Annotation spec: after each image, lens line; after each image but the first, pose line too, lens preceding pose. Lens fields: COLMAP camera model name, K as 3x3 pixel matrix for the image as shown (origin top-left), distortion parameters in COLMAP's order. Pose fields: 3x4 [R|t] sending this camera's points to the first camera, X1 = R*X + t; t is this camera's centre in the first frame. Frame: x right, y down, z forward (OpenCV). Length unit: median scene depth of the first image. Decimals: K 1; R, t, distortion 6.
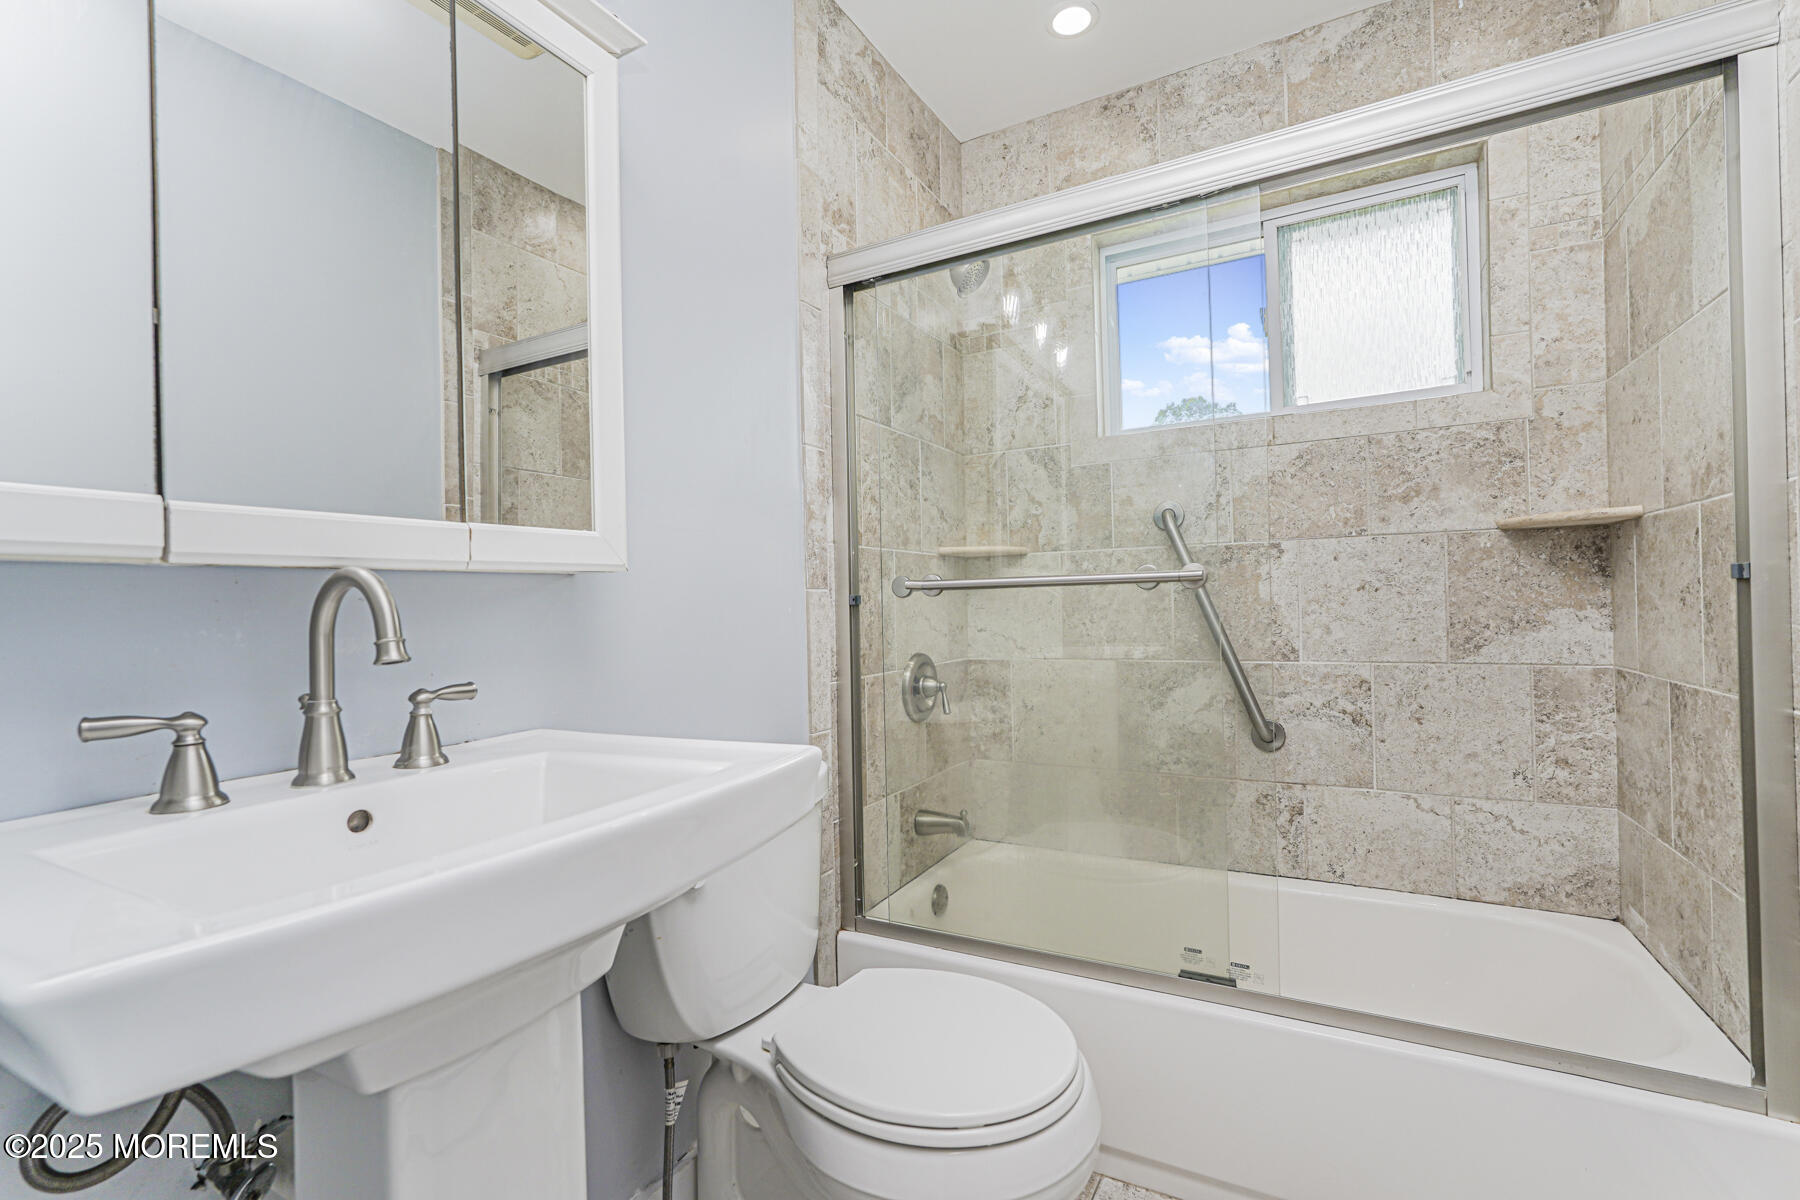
lens RADIAL K [[794.4, 0, 901.7], [0, 794.4, 603.8], [0, 0, 1]] dist [-0.018005, 0.010276]
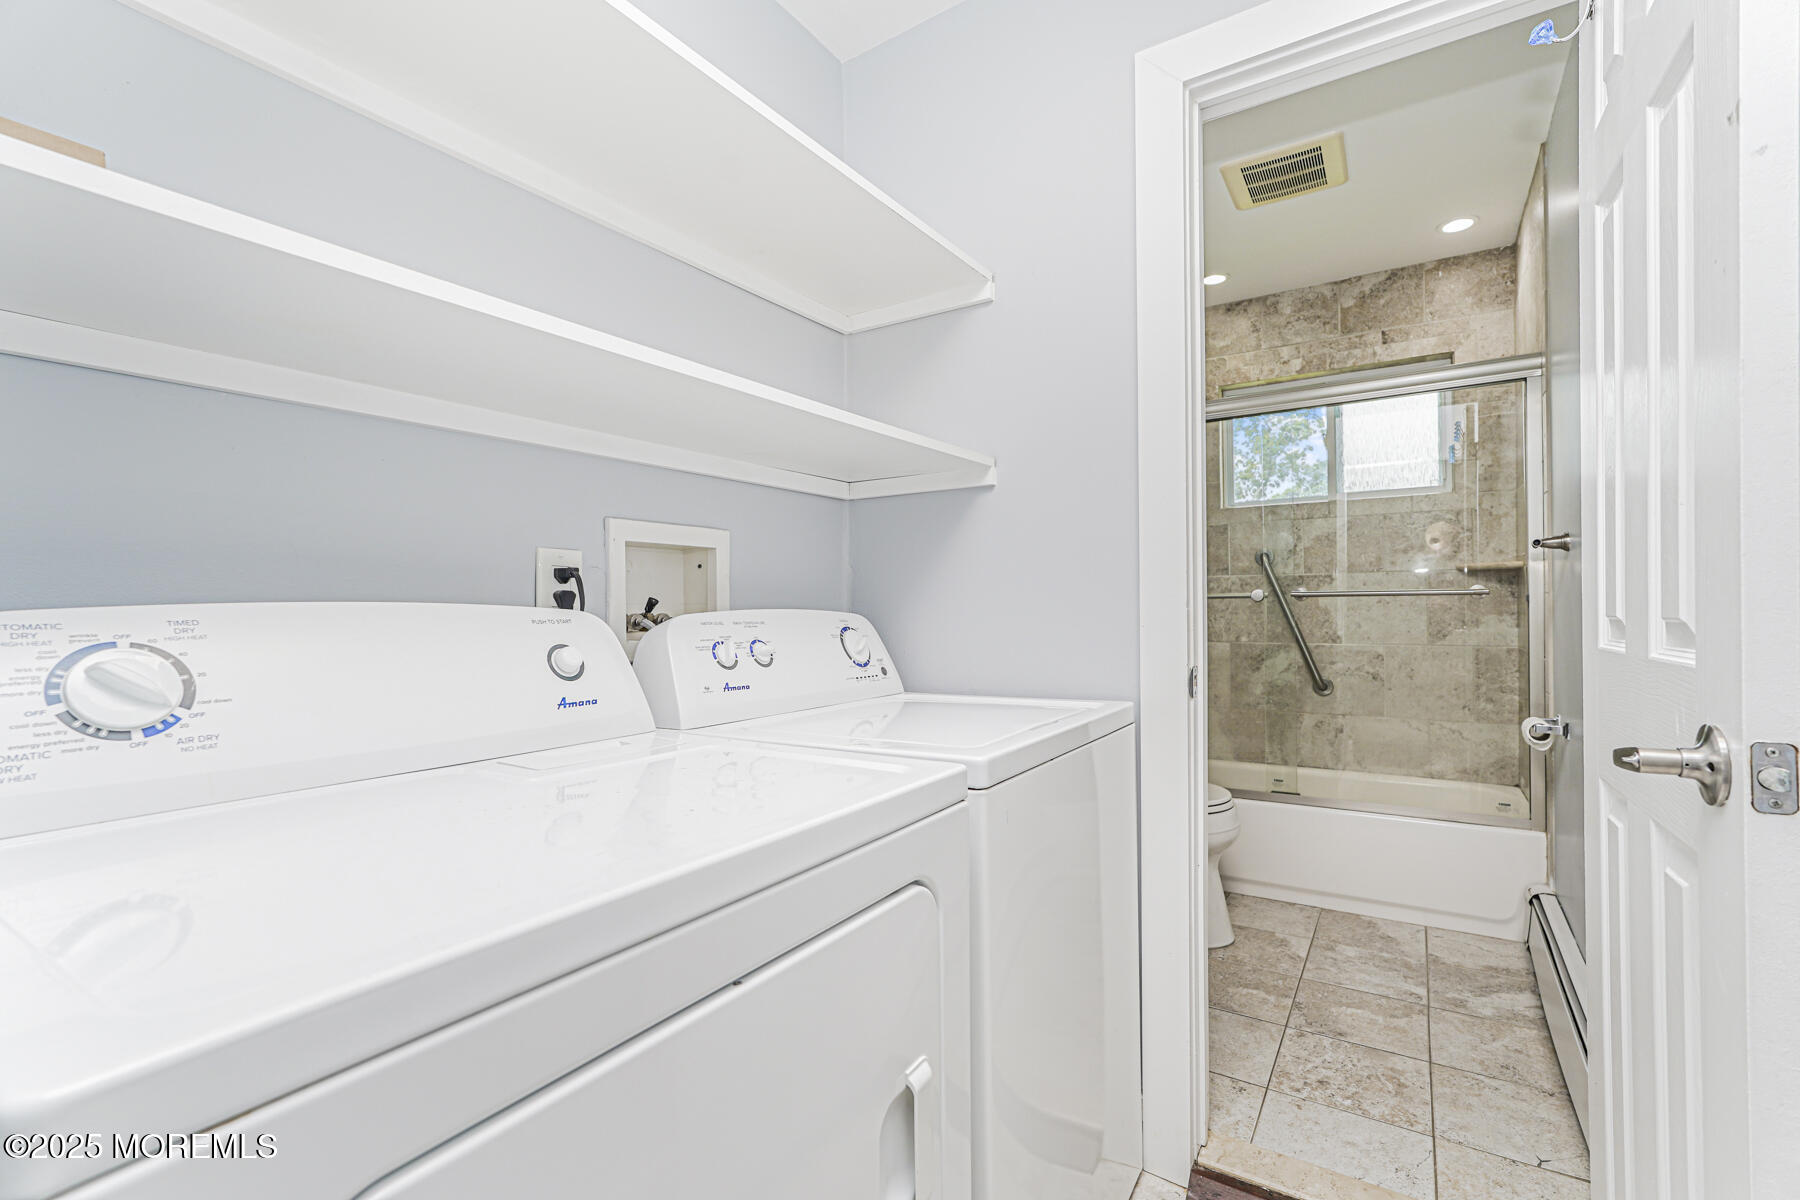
lens RADIAL K [[794.4, 0, 901.7], [0, 794.4, 603.8], [0, 0, 1]] dist [-0.018005, 0.010276]
pose [[0.995721, 0.015598, -0.091089, -0.299086], [-0.015671, 0.999877, -0.000094, 0.001344], [0.091076, 0.001521, 0.995843, -0.807449]]
